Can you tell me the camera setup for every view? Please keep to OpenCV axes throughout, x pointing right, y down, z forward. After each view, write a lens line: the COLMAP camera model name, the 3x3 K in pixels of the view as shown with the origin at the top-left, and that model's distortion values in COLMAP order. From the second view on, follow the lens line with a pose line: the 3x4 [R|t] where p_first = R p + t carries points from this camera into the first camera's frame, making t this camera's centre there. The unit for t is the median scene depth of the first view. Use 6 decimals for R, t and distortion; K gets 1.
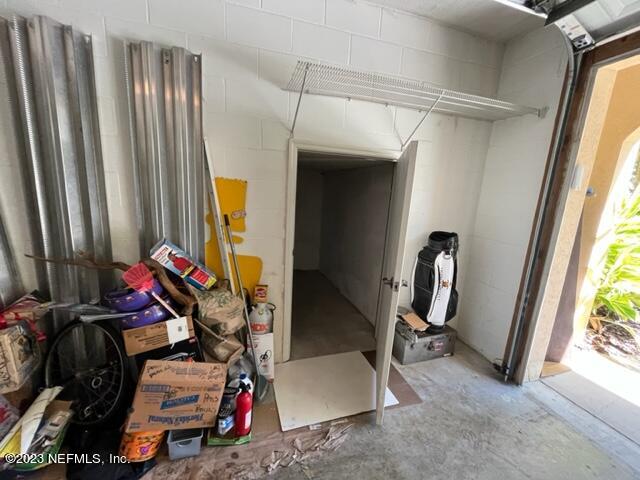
lens RADIAL K [[256.6, 0, 318.5], [0, 256.6, 240.0], [0, 0, 1]] dist [-0.003012, -0.000229]
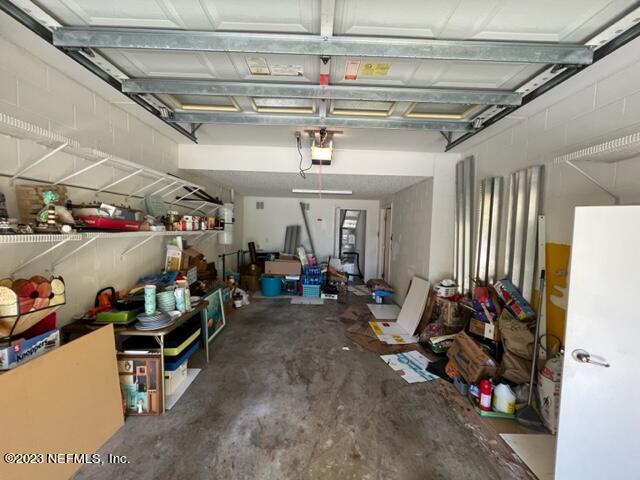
lens RADIAL K [[256.6, 0, 319.7], [0, 256.6, 240.4], [0, 0, 1]] dist [-0.003012, -0.000229]
pose [[-0.283531, -0.010838, -0.958902, 1.369876], [-0.225604, 0.972625, 0.055714, -0.069452], [0.932048, 0.232129, -0.278215, 0.292252]]
